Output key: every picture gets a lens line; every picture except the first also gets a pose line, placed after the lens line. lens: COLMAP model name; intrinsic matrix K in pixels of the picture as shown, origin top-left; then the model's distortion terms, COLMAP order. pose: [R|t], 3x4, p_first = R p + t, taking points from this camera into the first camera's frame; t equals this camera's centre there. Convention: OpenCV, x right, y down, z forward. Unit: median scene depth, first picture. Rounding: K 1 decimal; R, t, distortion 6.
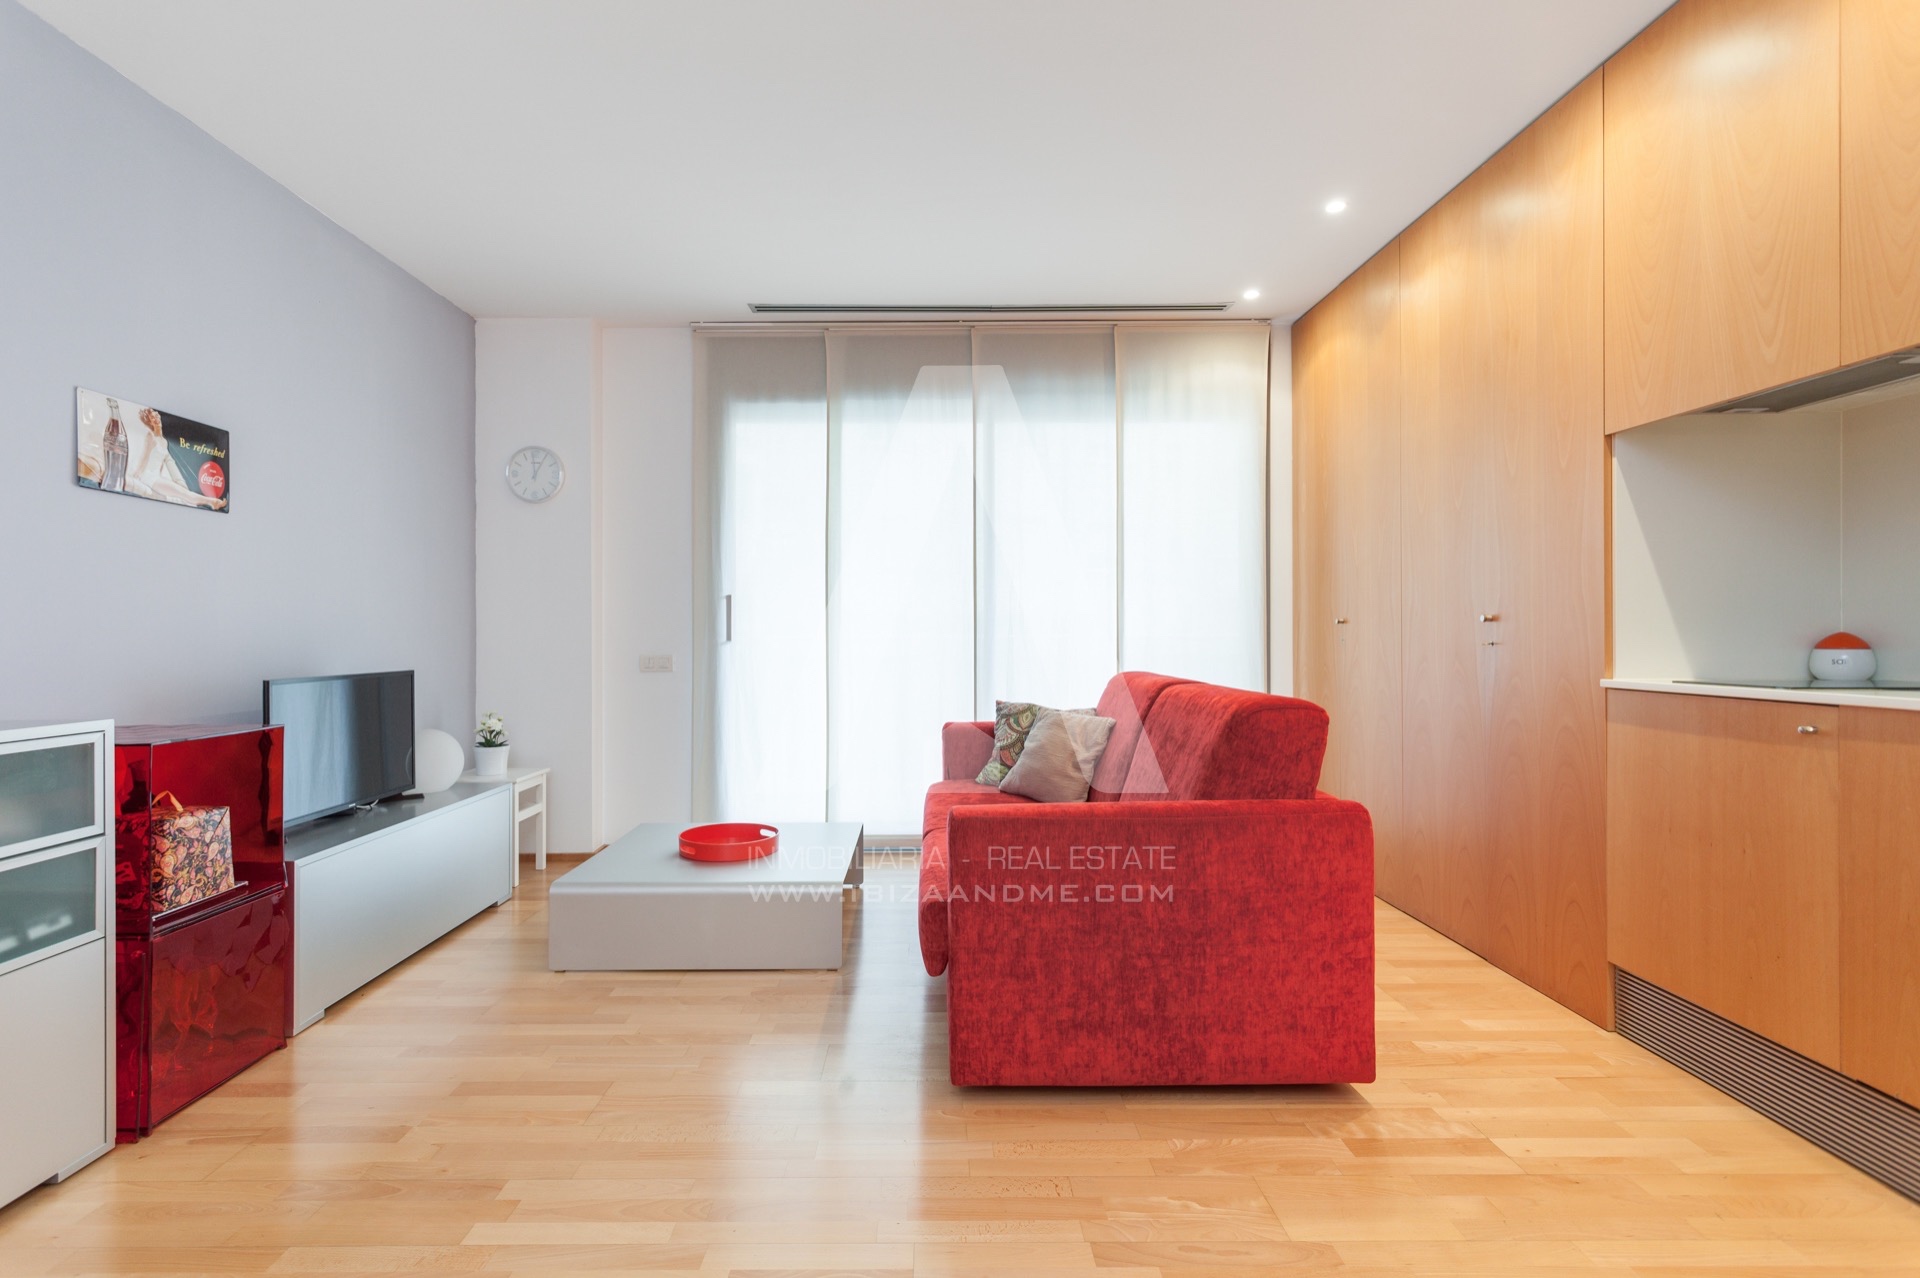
lens RADIAL K [[930.2, 0, 947.4], [0, 930.2, 635.5], [0, 0, 1]] dist [0.012776, 0.000363]
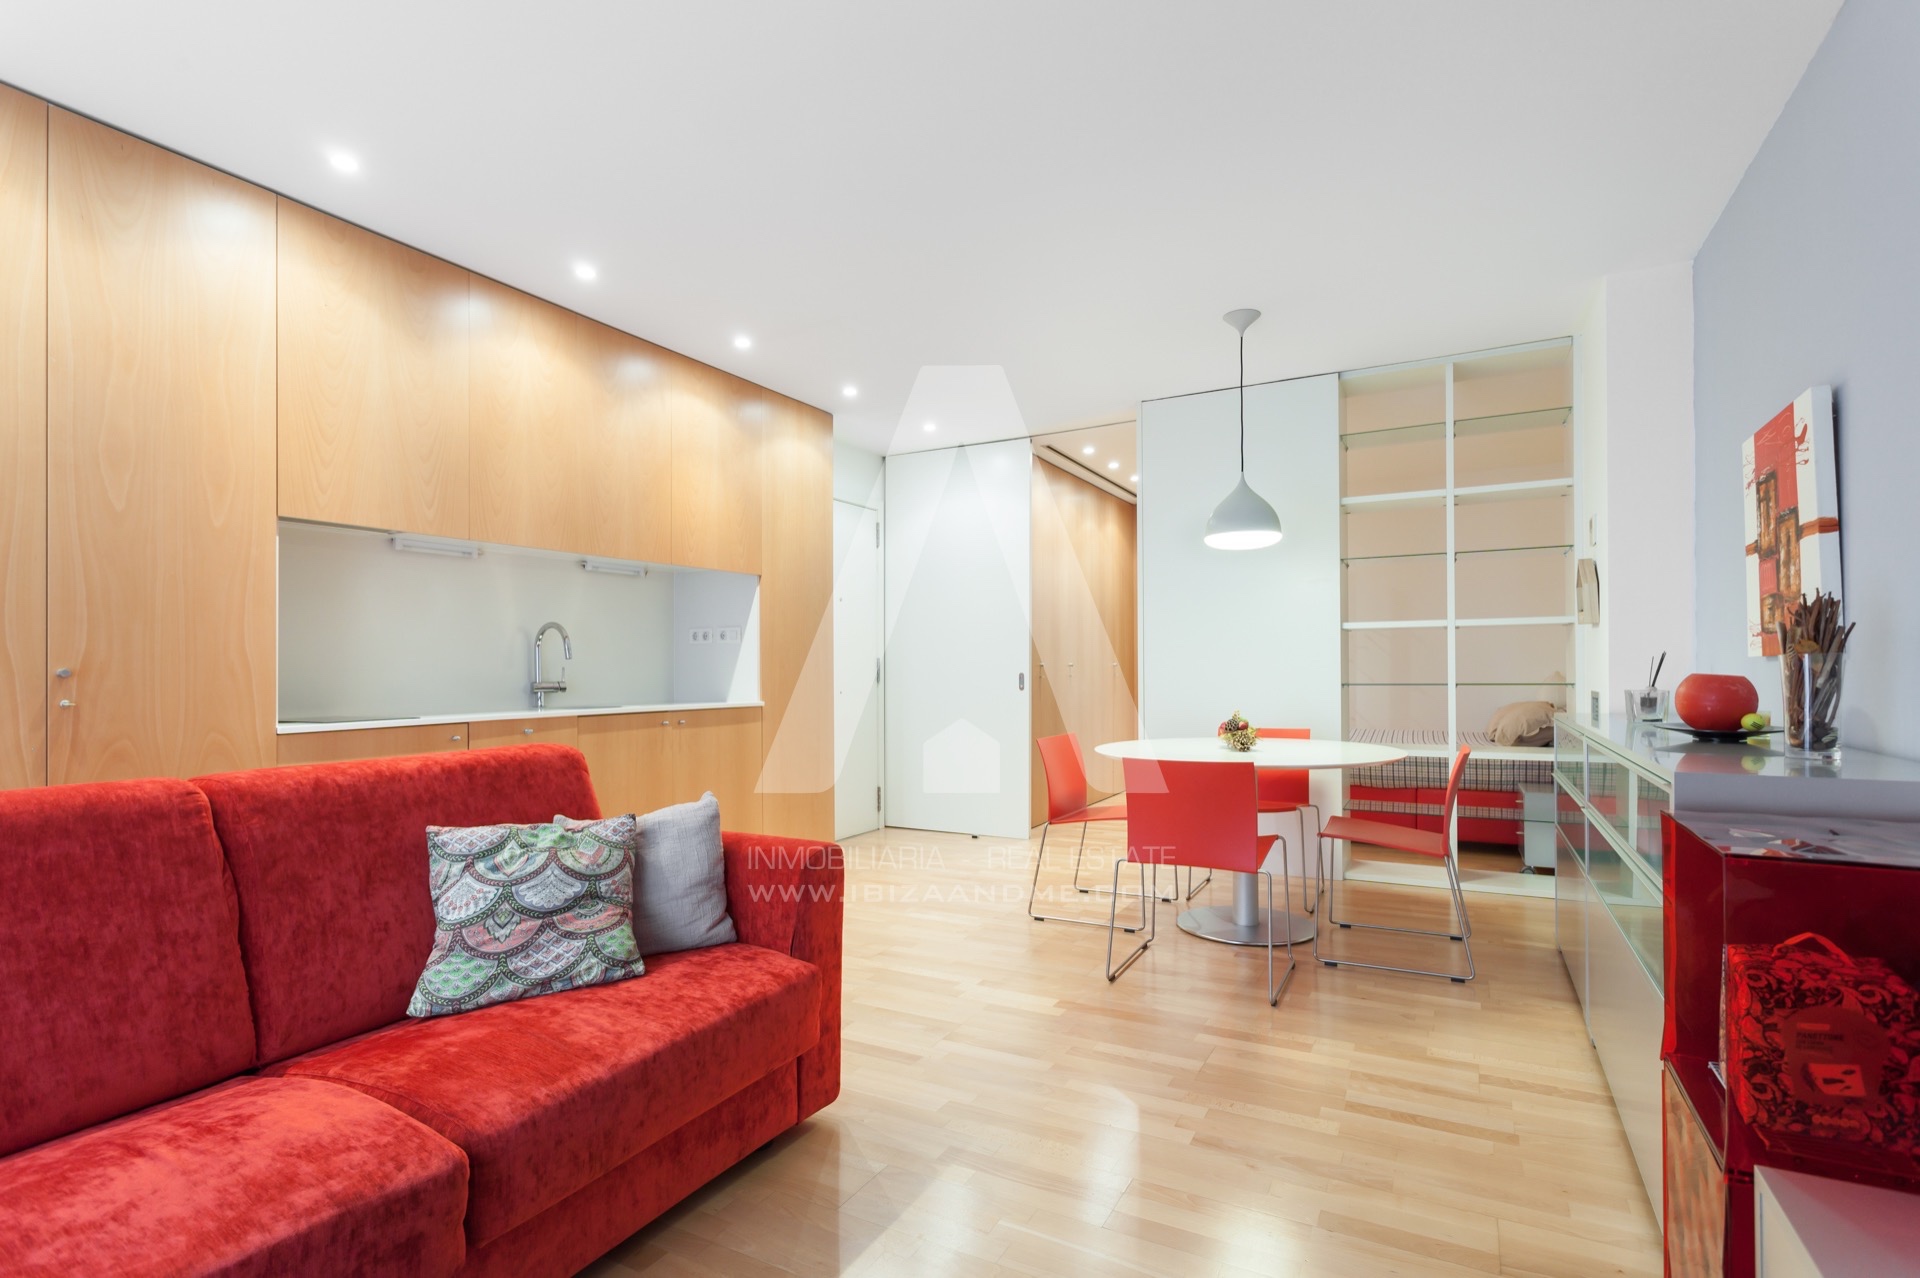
lens RADIAL K [[923.1, 0, 935.9], [0, 923.1, 662.5], [0, 0, 1]] dist [-0.002158, -0.000397]
pose [[-0.861034, 0.019376, 0.508178, -0.584998], [0.017277, 0.999812, -0.008848, -0.008930], [-0.508254, 0.001162, -0.861206, 1.601622]]
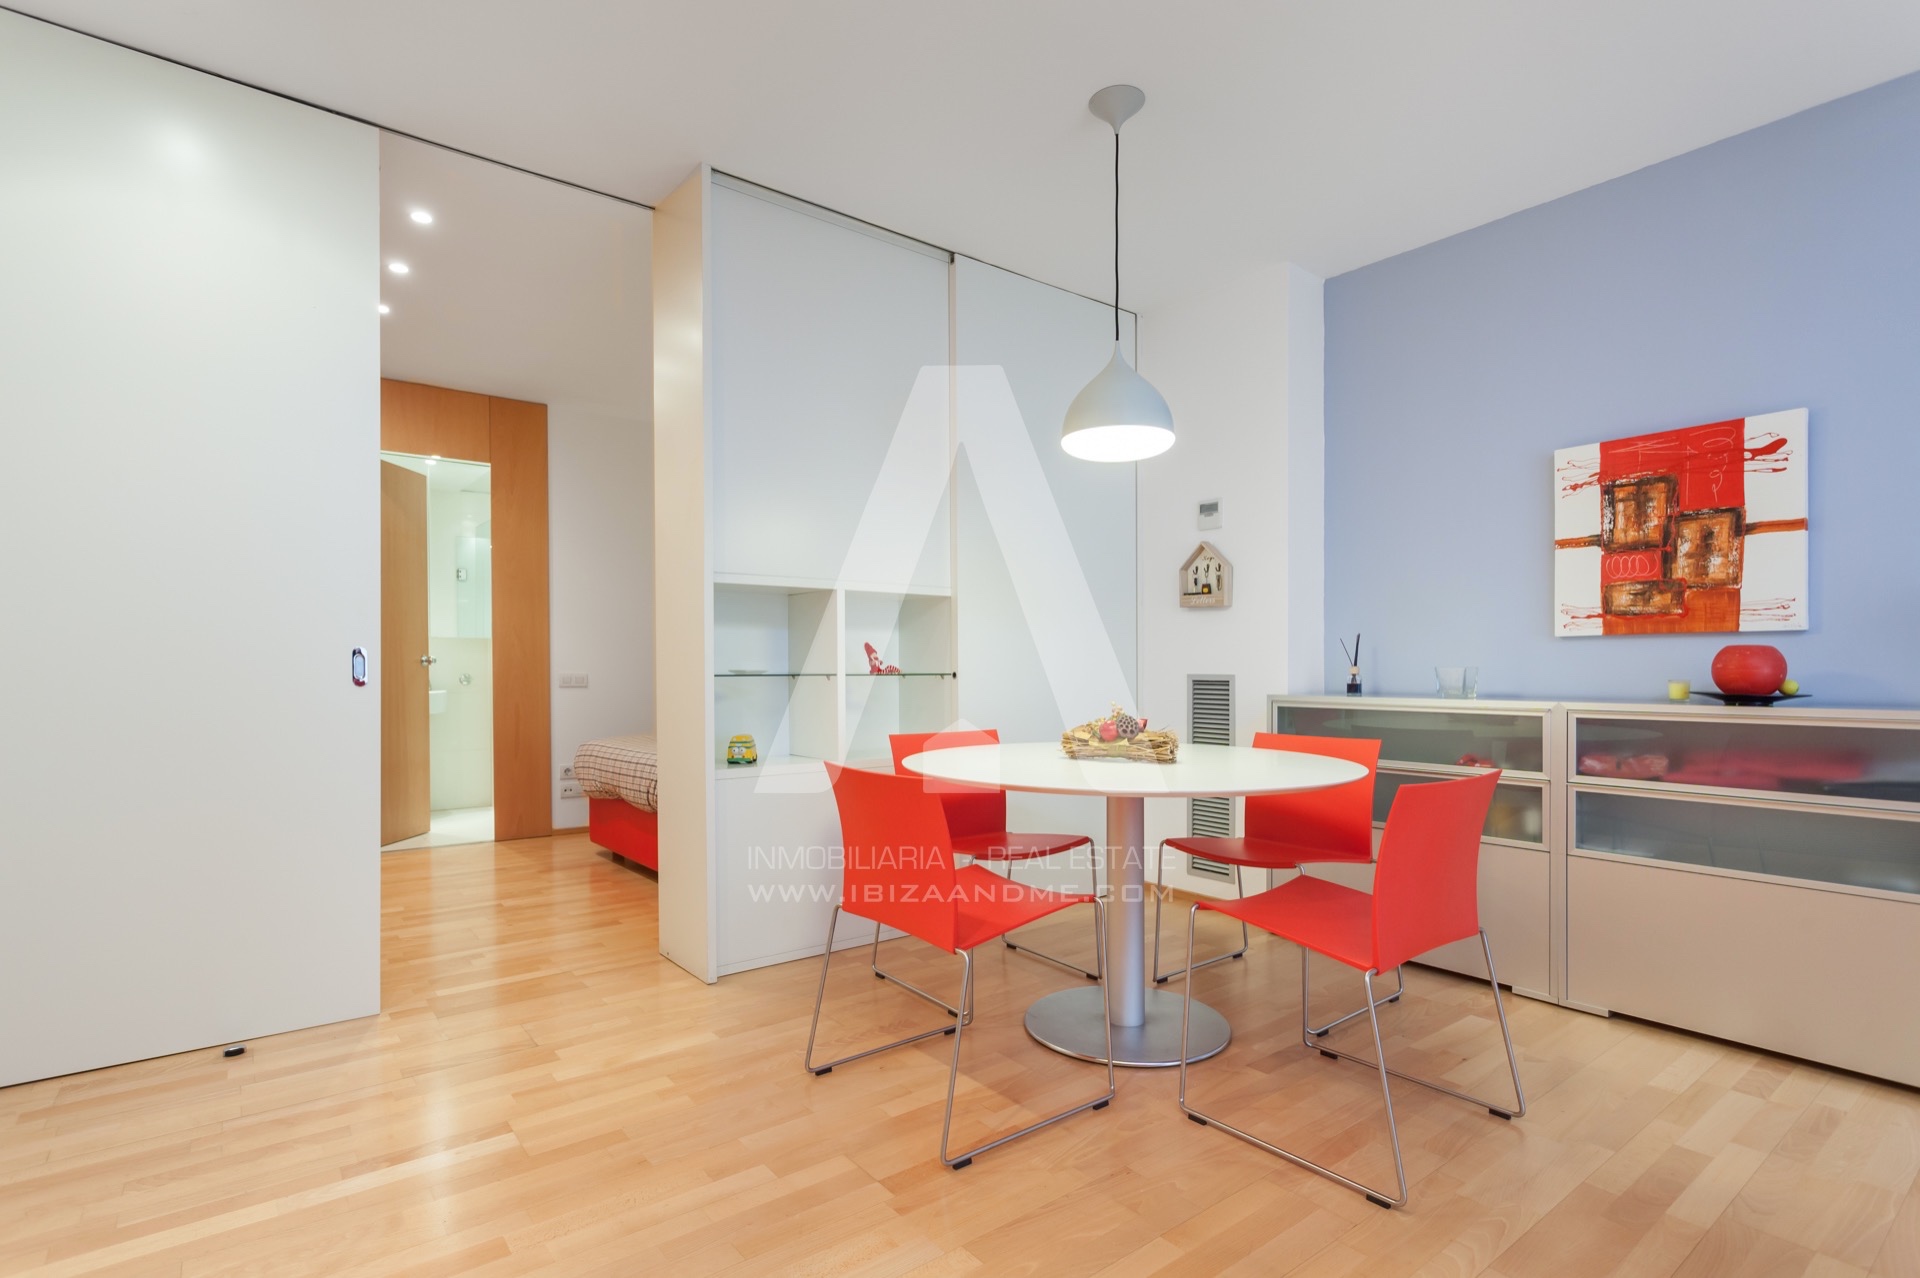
lens RADIAL K [[941.8, 0, 963.4], [0, 941.8, 677.4], [0, 0, 1]] dist [0.006651, 0.000562]
pose [[-0.796371, 0.016716, -0.604578, 0.539642], [0.006336, 0.999794, 0.019298, 0.017006], [0.604776, 0.011538, -0.796312, 0.734606]]
